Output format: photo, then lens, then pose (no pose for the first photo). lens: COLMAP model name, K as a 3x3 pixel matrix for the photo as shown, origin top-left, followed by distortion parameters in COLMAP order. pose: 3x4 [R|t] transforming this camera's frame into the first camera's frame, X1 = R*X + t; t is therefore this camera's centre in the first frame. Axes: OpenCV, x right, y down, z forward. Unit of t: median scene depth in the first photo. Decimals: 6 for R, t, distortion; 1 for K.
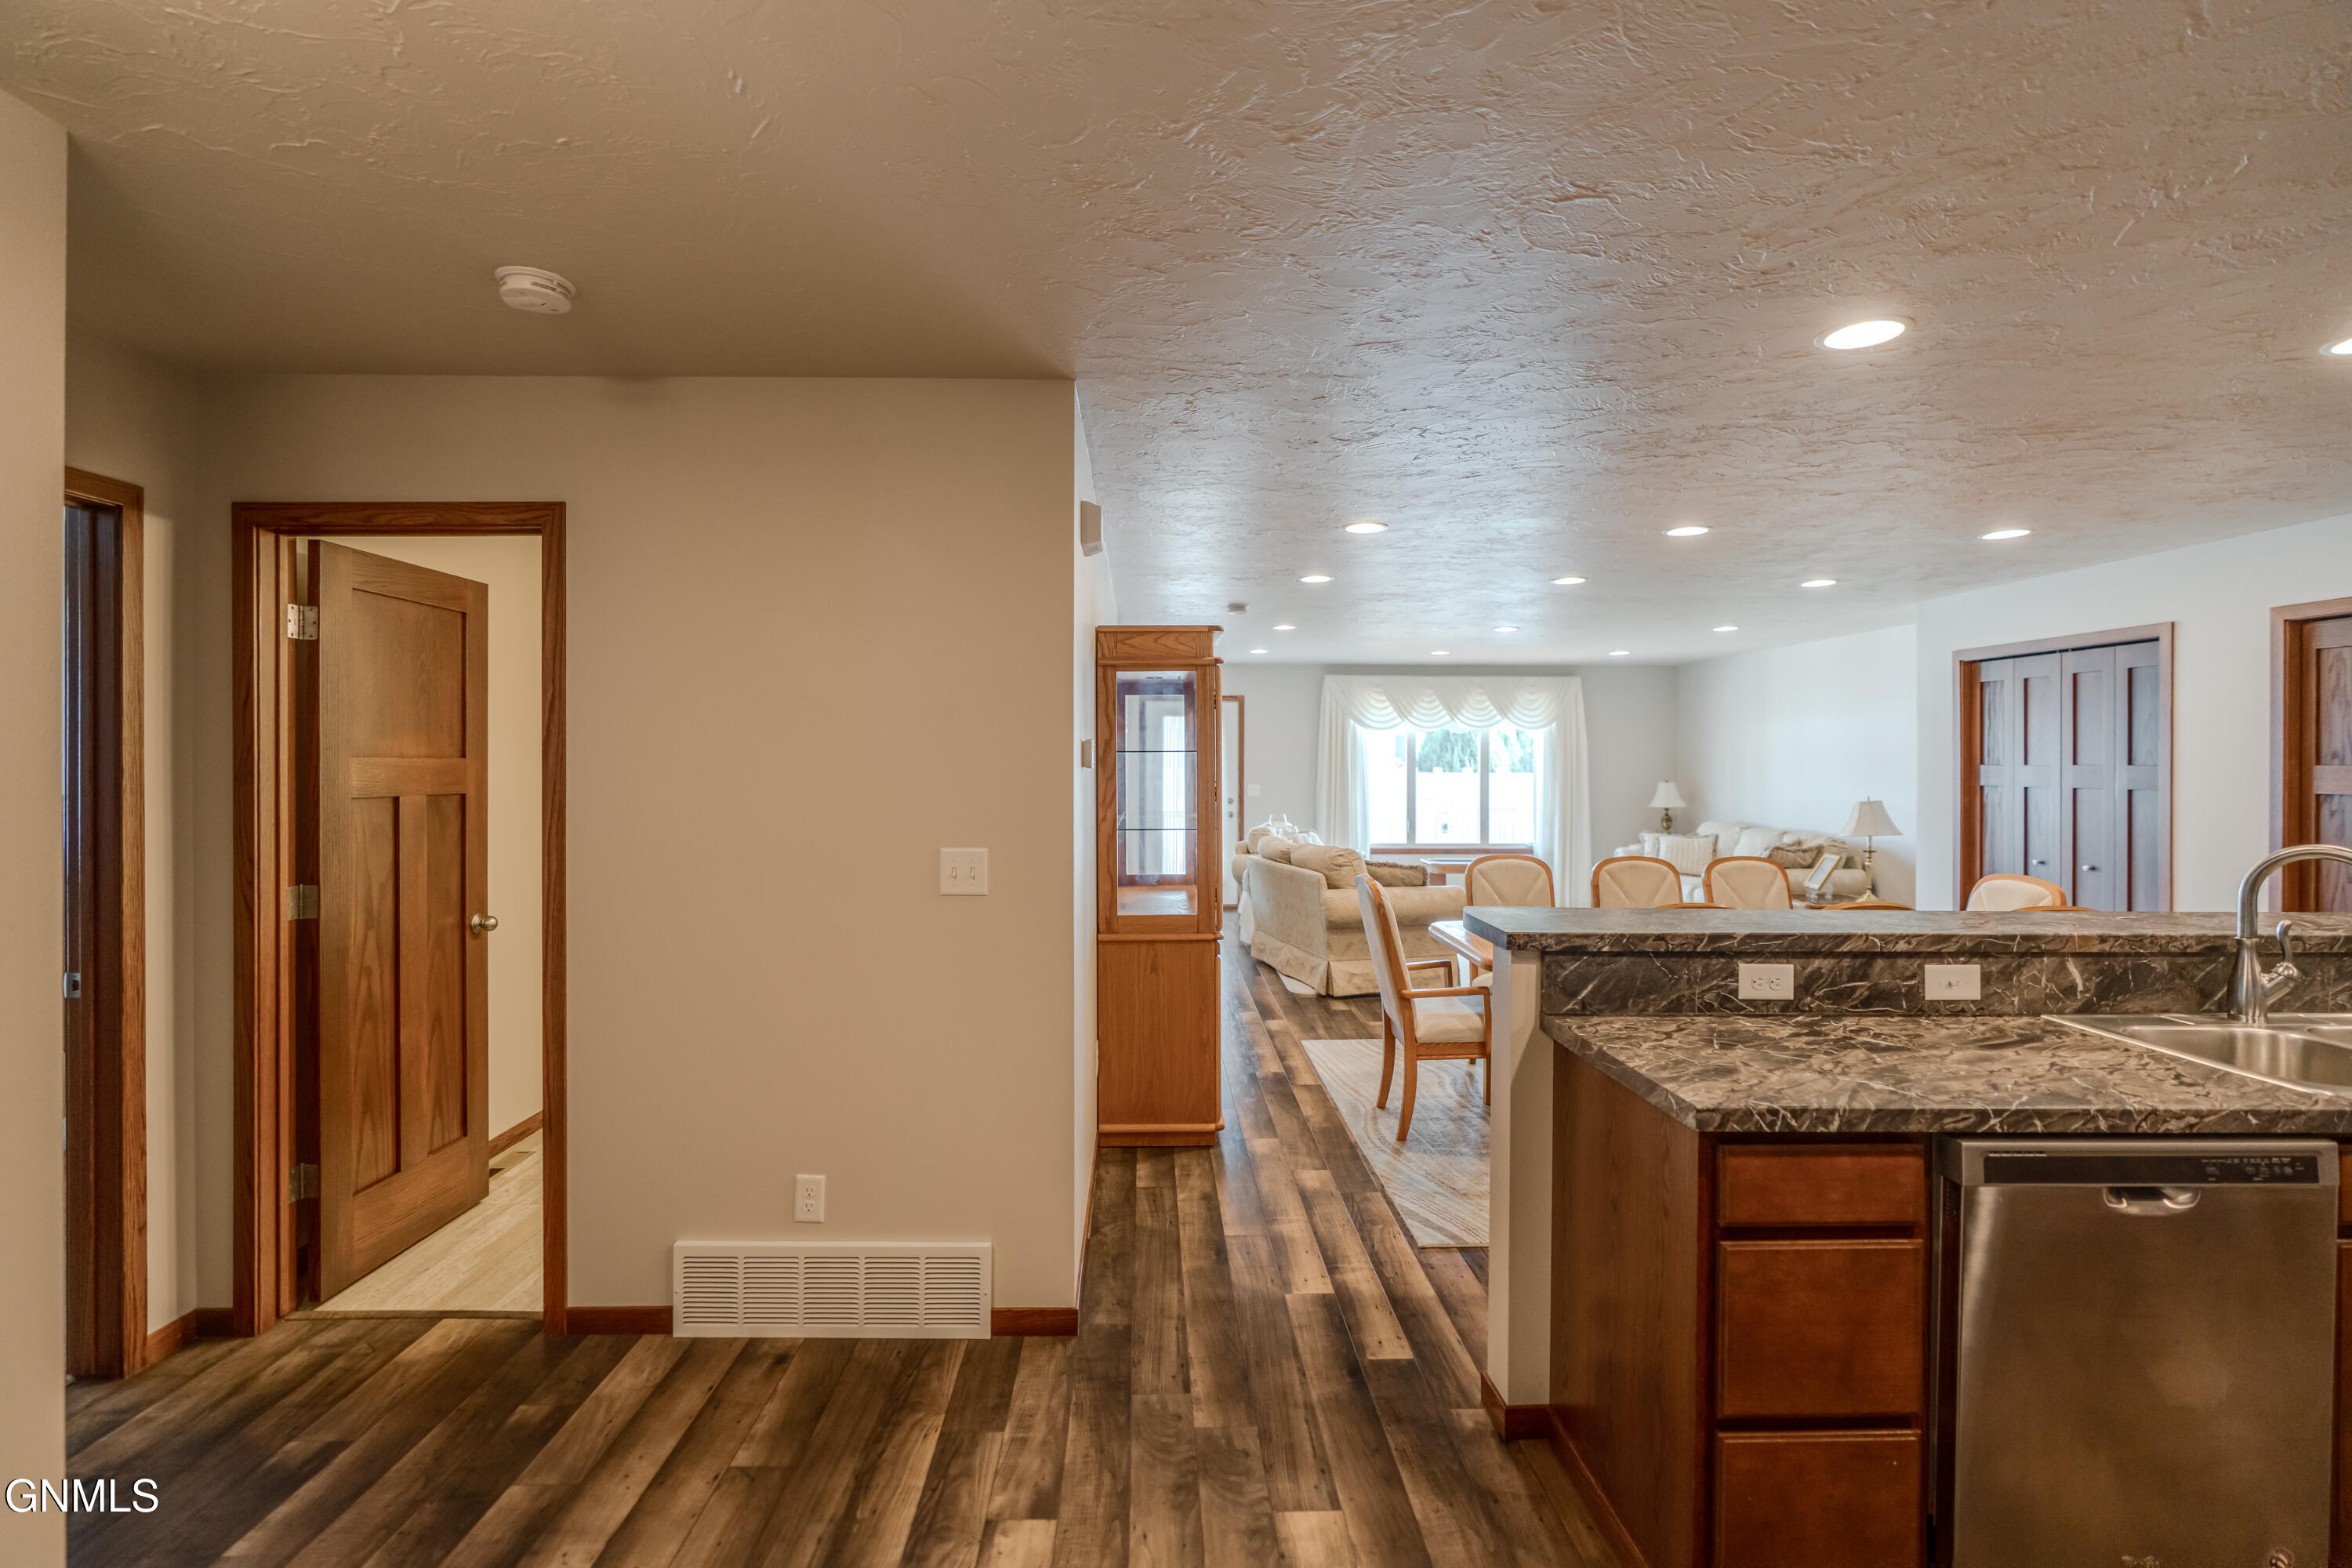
lens RADIAL K [[1084.8, 0, 1187.1], [0, 1084.8, 766.8], [0, 0, 1]] dist [-0.008102, 0.002223]
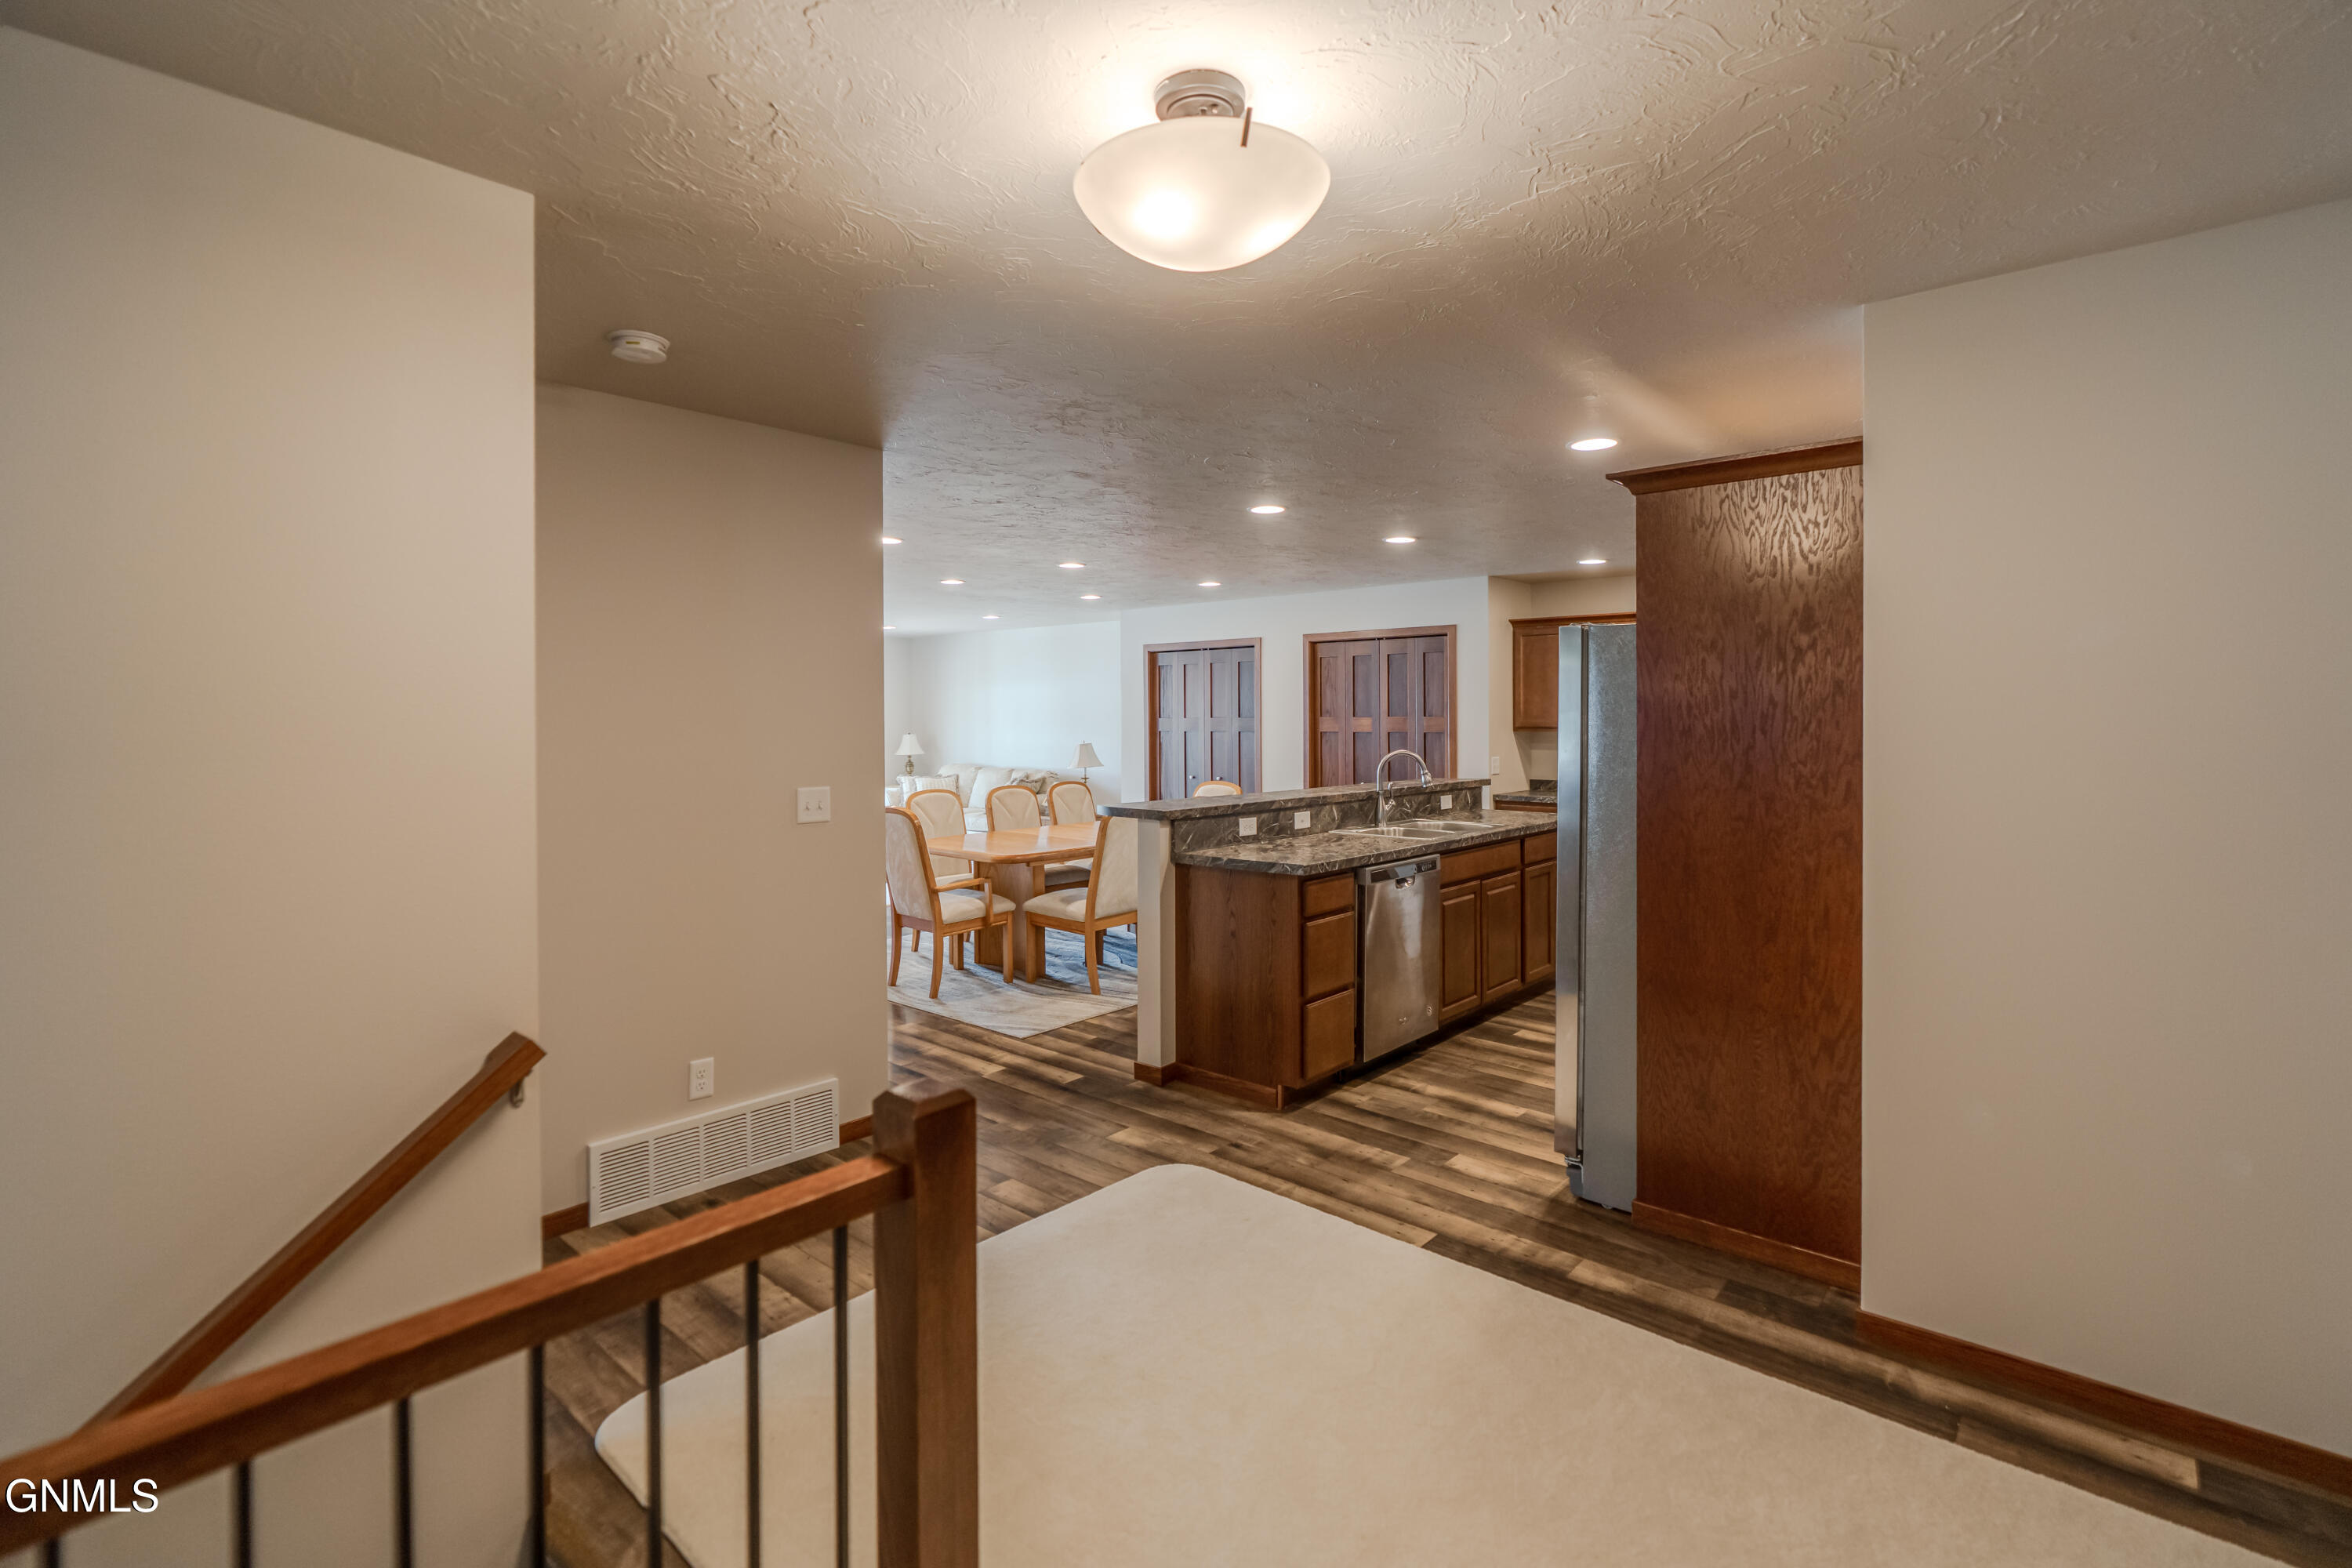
lens RADIAL K [[1084.8, 0, 1237.6], [0, 1084.8, 725.9], [0, 0, 1]] dist [-0.008102, 0.002223]
pose [[0.650210, -0.013902, 0.759628, -0.440625], [0.011133, 0.999900, 0.008769, -0.003303], [-0.759673, 0.002755, 0.650299, -0.132279]]
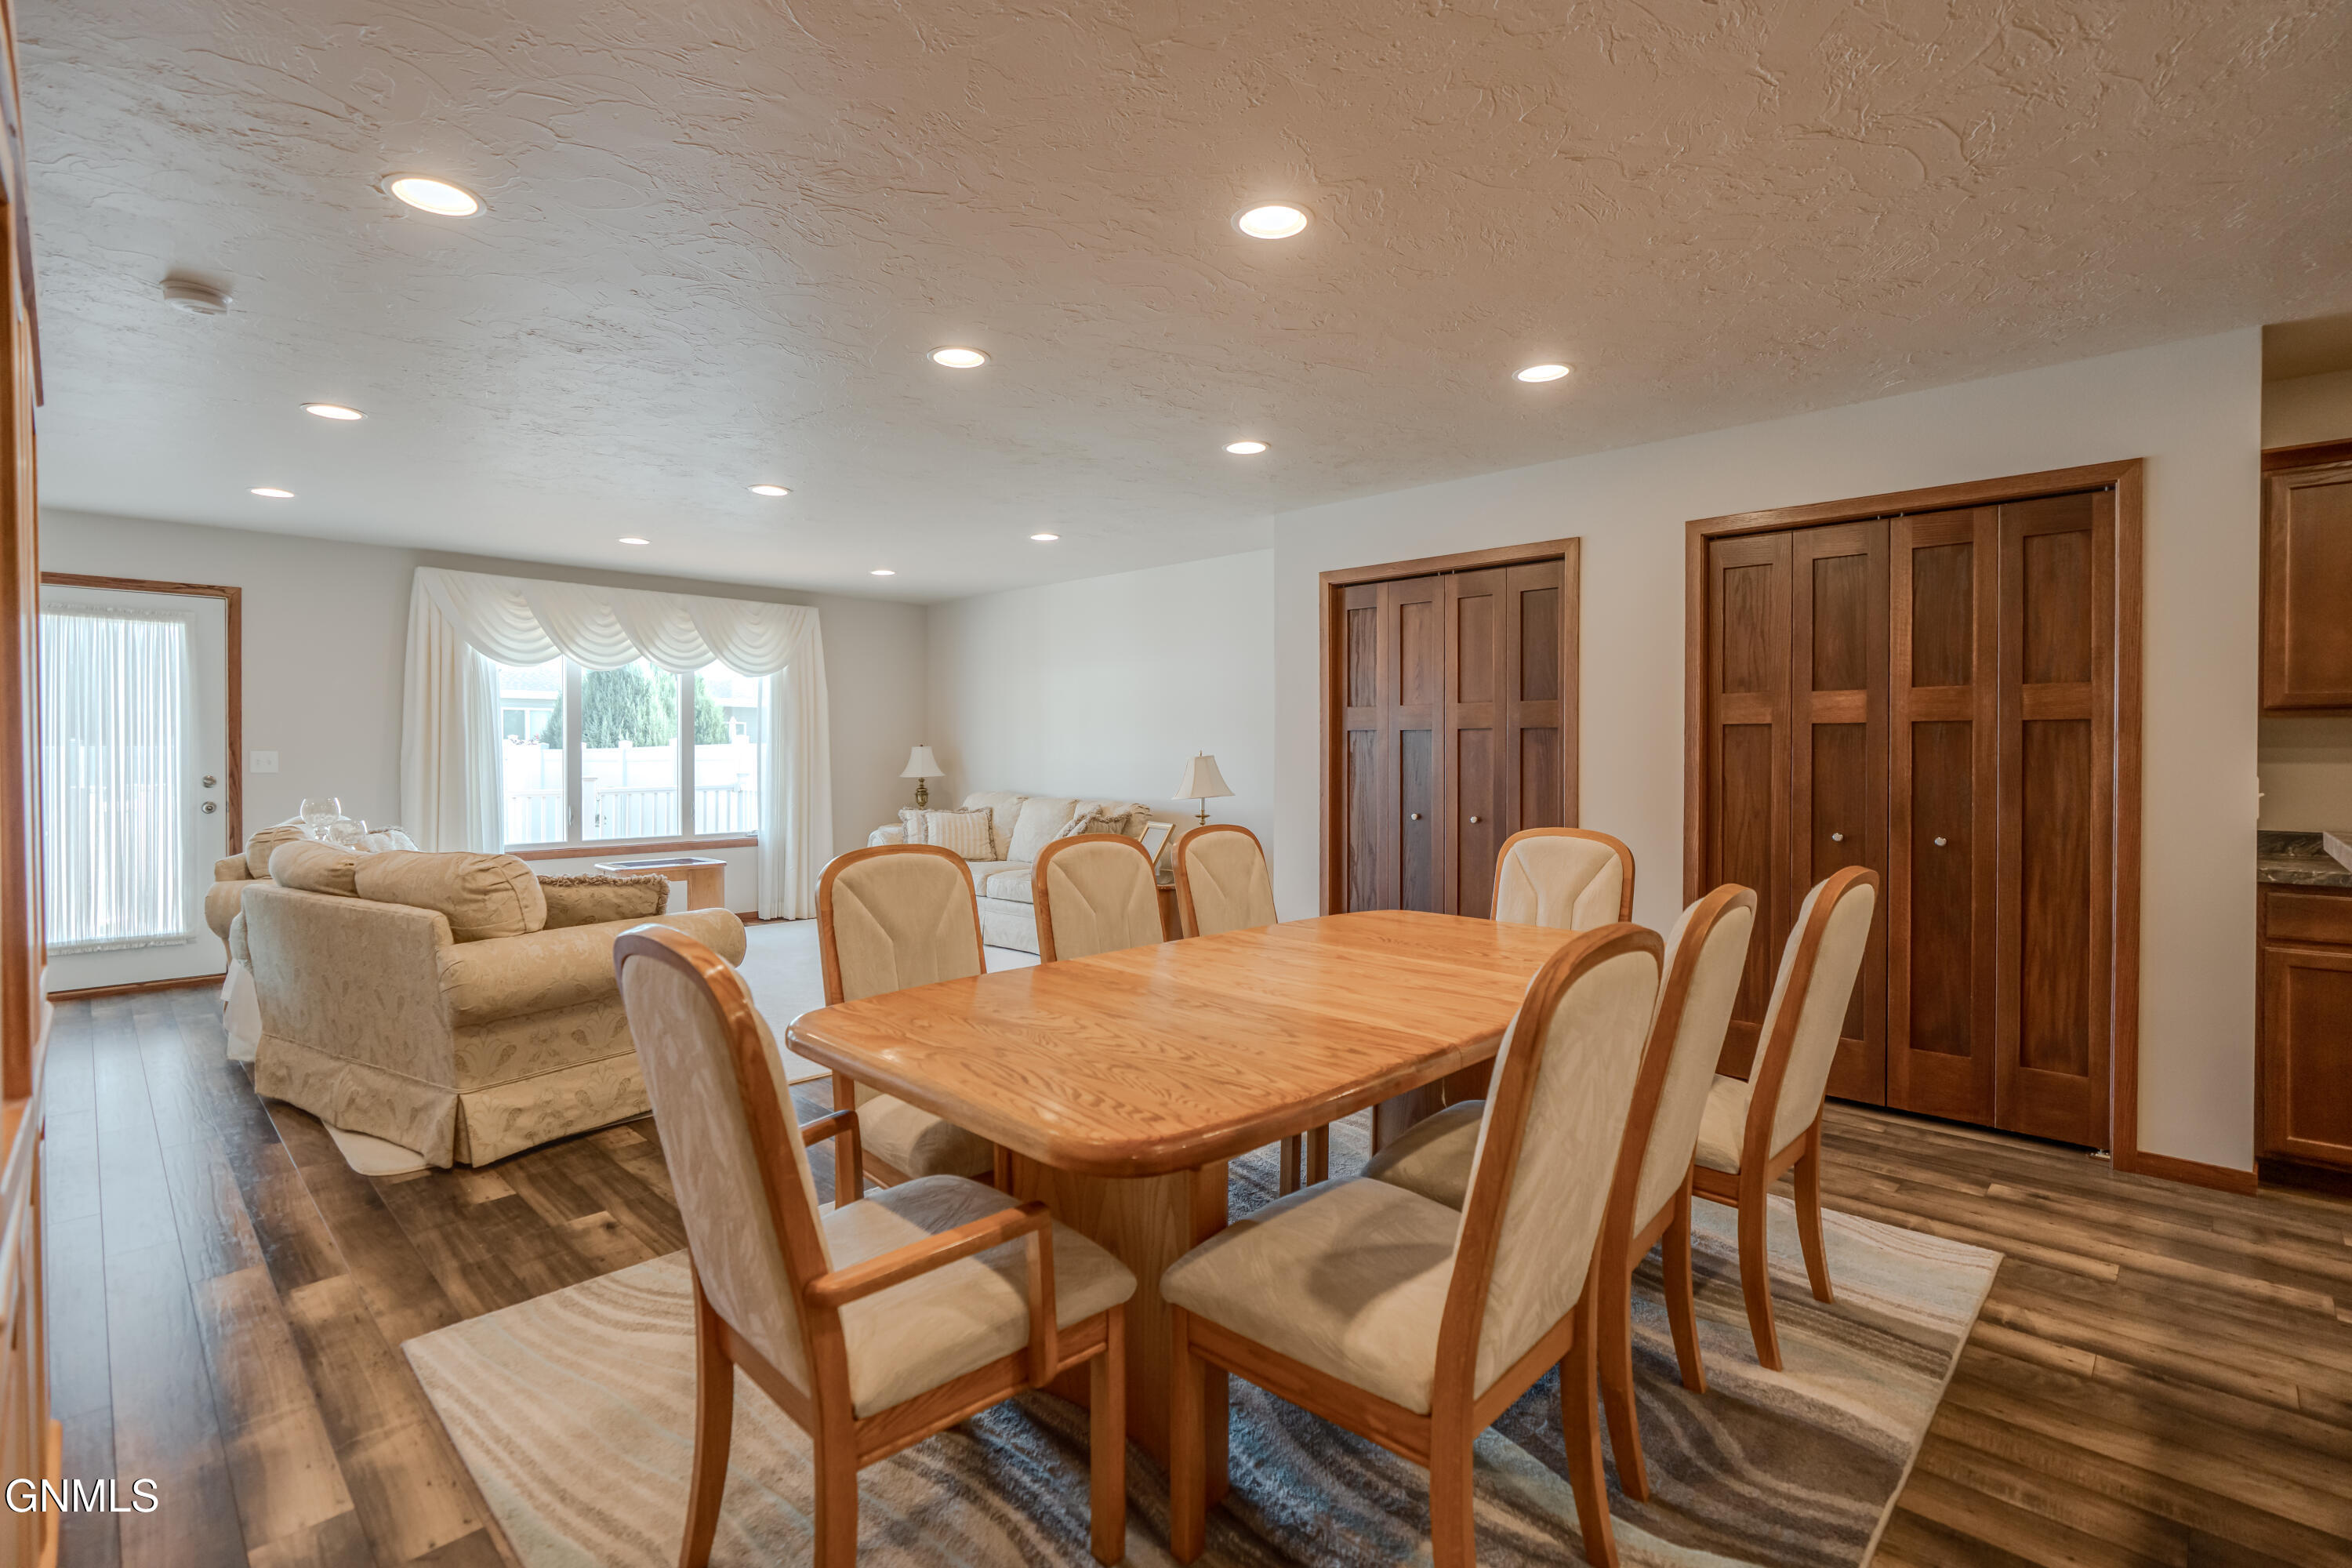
lens RADIAL K [[1084.8, 0, 1150.0], [0, 1084.8, 756.1], [0, 0, 1]] dist [-0.008102, 0.002223]
pose [[0.738594, -0.006783, 0.674116, 0.042681], [0.007749, 0.999969, 0.001572, 0.038683], [-0.674106, 0.004063, 0.738624, 0.523859]]
